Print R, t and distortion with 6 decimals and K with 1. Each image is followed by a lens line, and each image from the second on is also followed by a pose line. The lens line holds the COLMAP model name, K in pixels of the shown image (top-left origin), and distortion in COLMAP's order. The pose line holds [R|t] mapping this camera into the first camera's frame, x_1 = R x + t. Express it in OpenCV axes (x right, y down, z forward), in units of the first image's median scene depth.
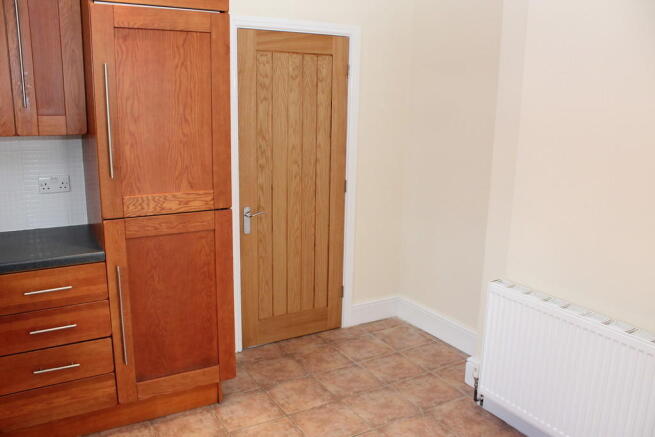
lens RADIAL K [[548.1, 0, 327.5], [0, 548.1, 218.5], [0, 0, 1]] dist [-0.148072, 0.111619]
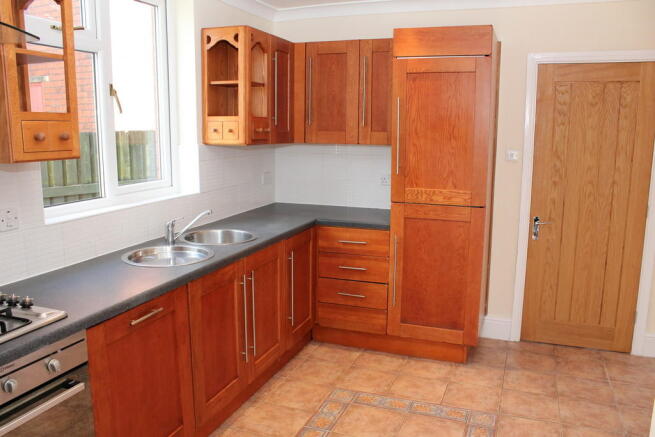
lens RADIAL K [[548.1, 0, 327.5], [0, 548.1, 218.5], [0, 0, 1]] dist [-0.148072, 0.111619]
pose [[0.627524, 0.116359, -0.769853, 0.546177], [-0.160985, 0.986794, 0.017926, 0.041519], [0.761772, 0.112686, 0.637969, -0.077050]]
